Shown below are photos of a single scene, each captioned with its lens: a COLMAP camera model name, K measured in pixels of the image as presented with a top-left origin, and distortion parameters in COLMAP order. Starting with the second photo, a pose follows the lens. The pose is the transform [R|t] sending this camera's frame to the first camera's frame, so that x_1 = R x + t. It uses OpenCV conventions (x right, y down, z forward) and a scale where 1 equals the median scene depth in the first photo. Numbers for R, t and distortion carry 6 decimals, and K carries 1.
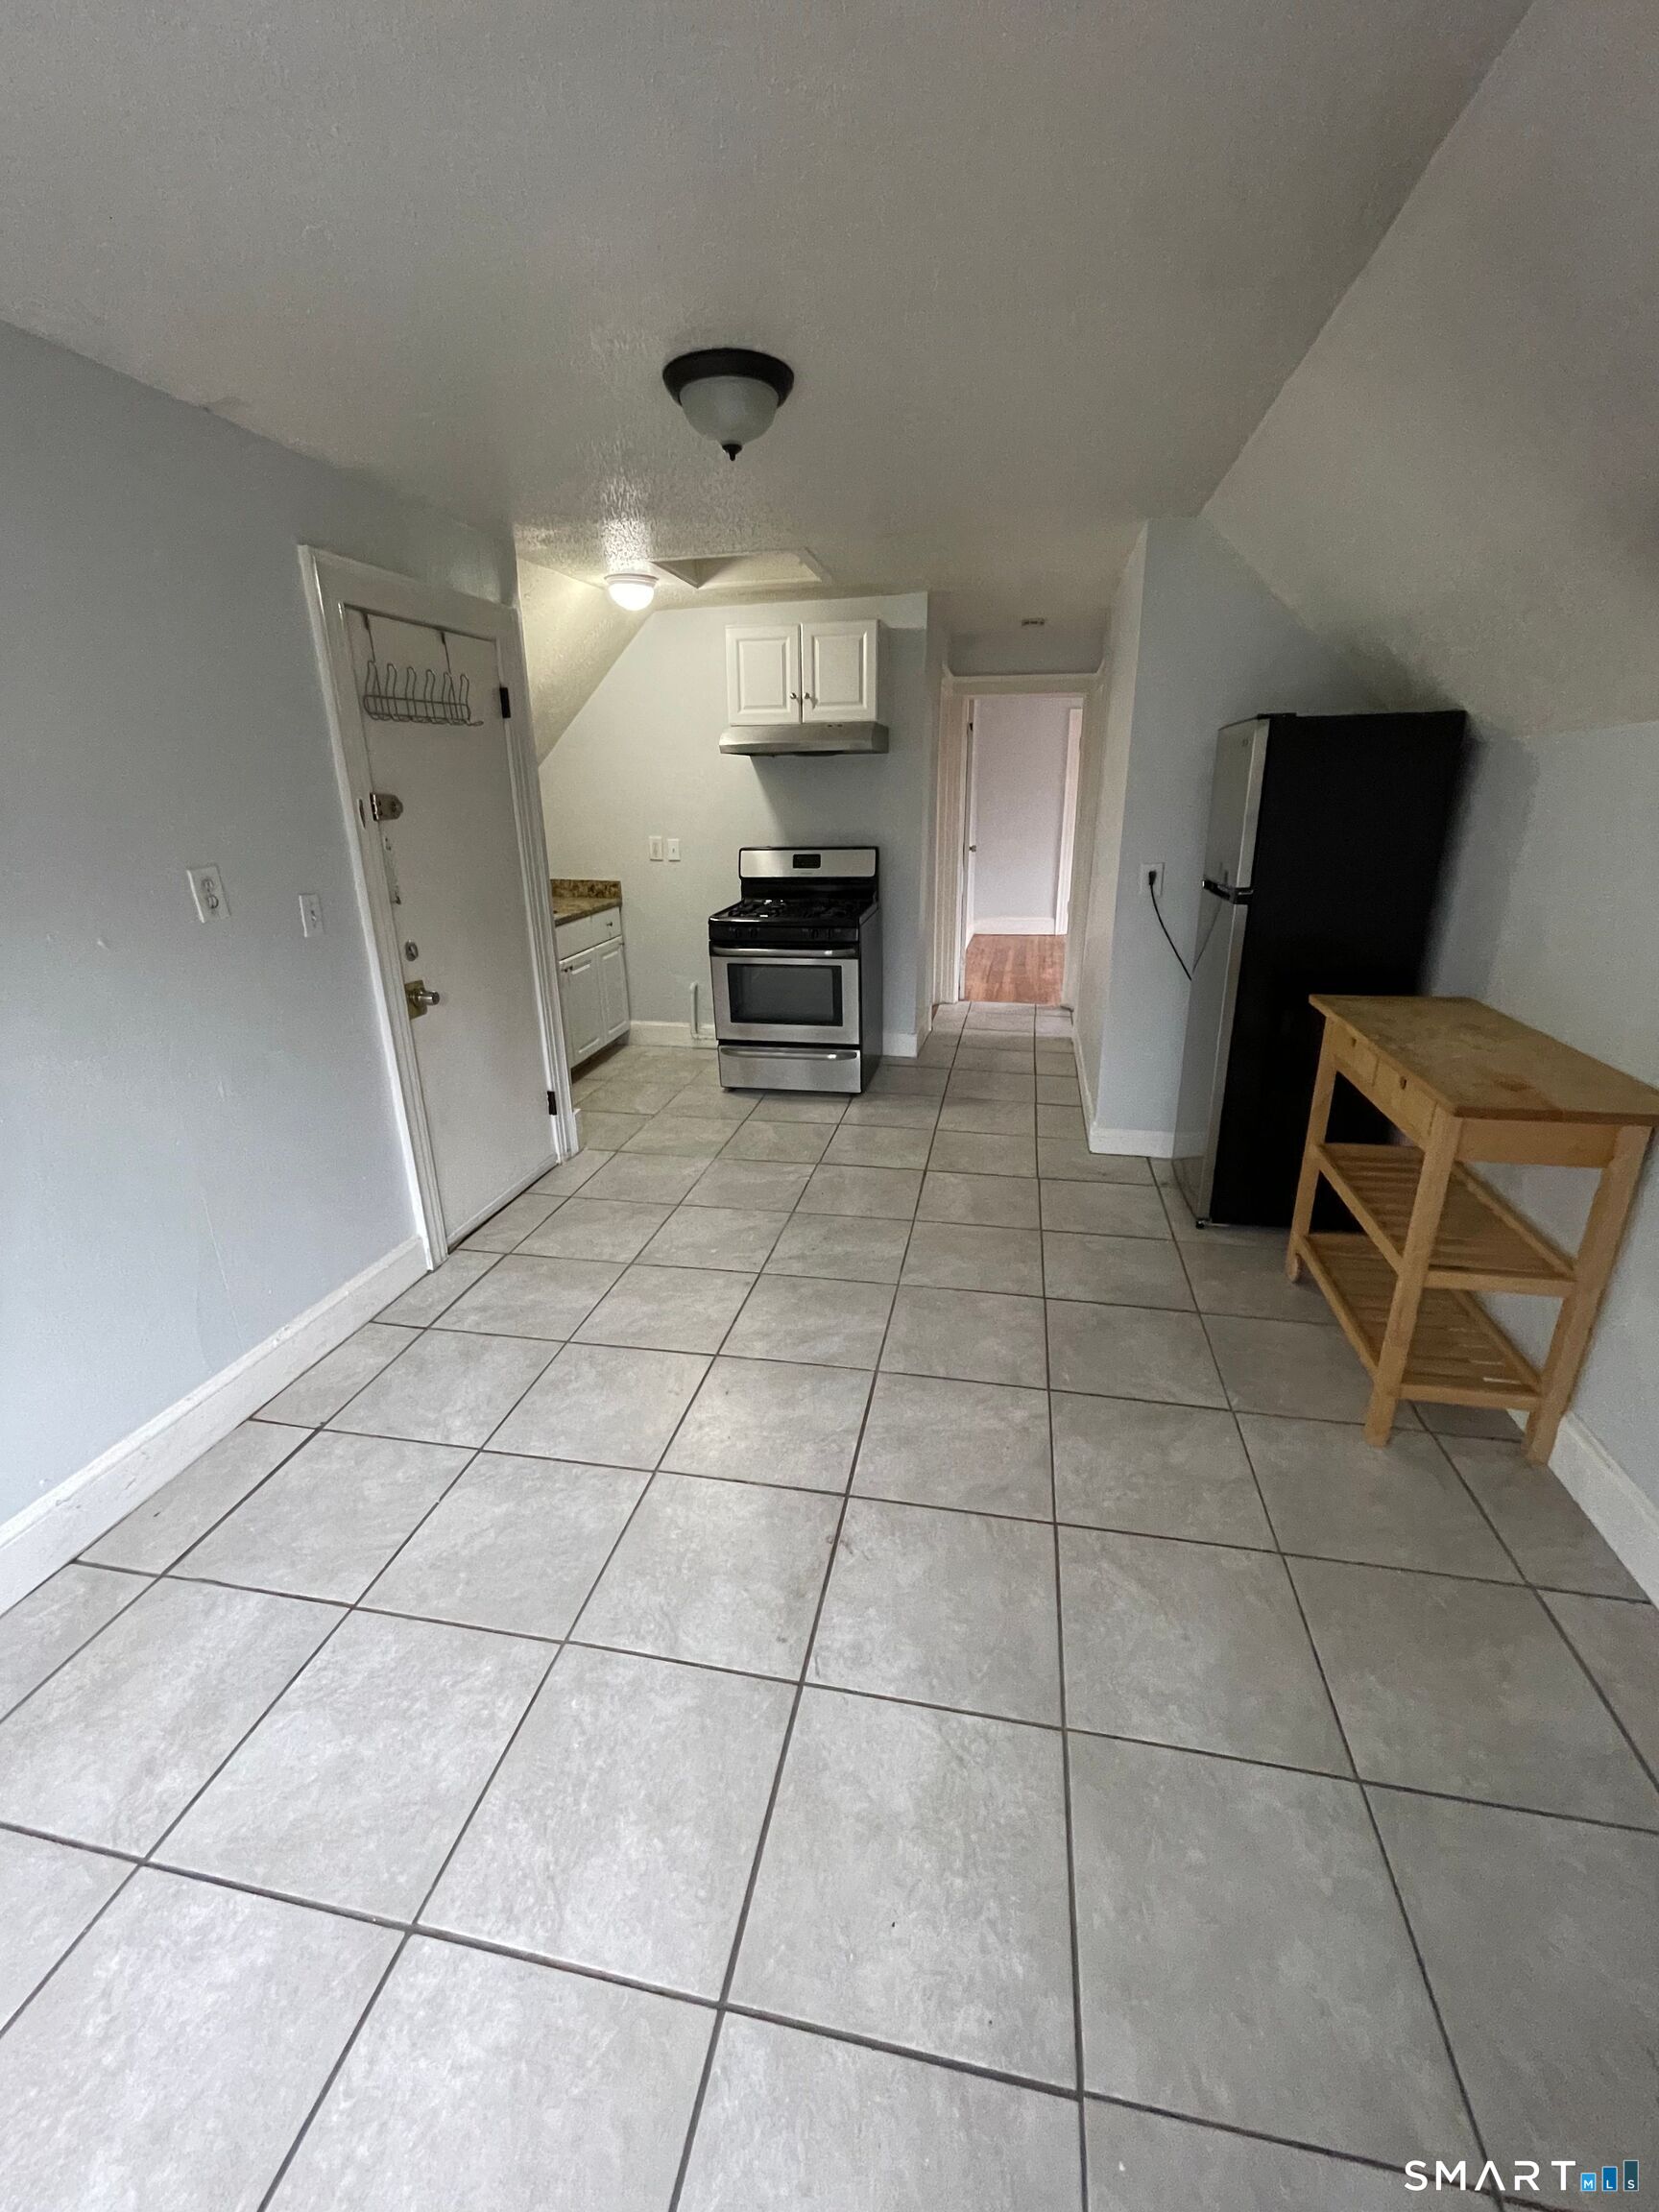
lens RADIAL K [[891.6, 0, 840.6], [0, 891.6, 1098.2], [0, 0, 1]] dist [-0.012191, 0.002531]
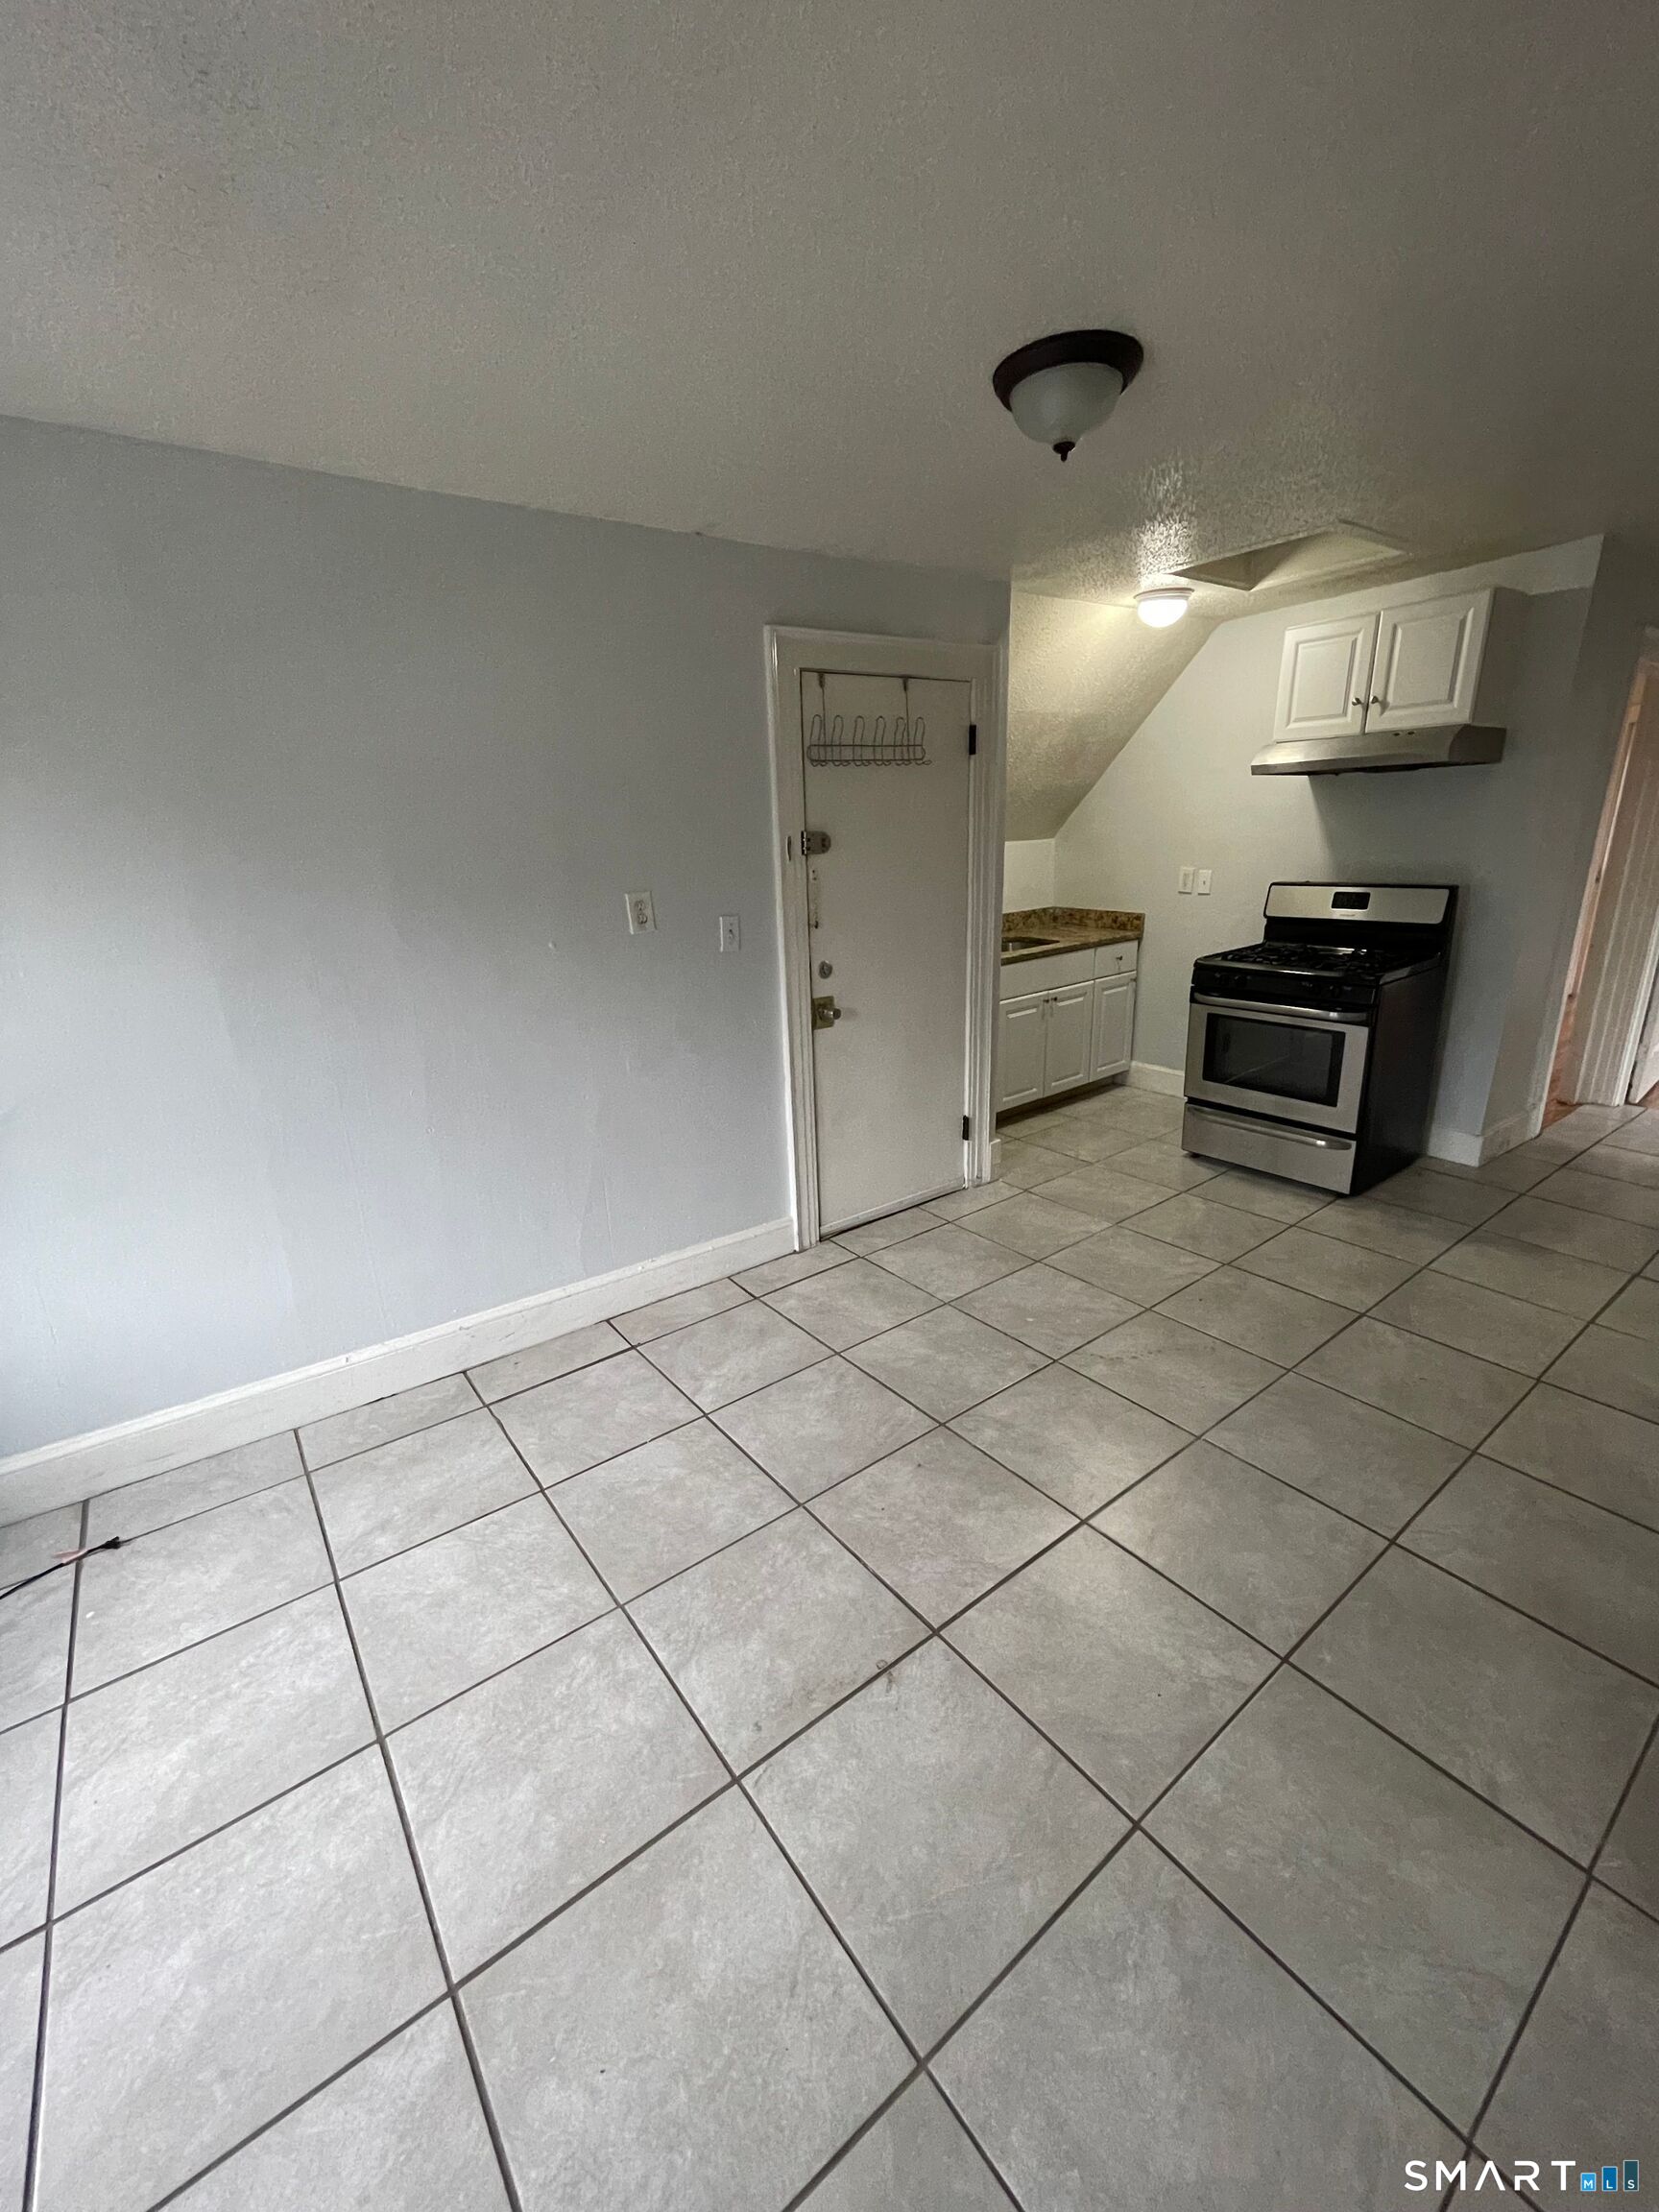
lens RADIAL K [[891.6, 0, 828.5], [0, 891.6, 1102.1], [0, 0, 1]] dist [-0.012191, 0.002531]
pose [[0.745221, 0.182126, -0.641464, 0.284125], [-0.194782, 0.979477, 0.051807, -0.063047], [0.637735, 0.086338, 0.765402, 0.161730]]
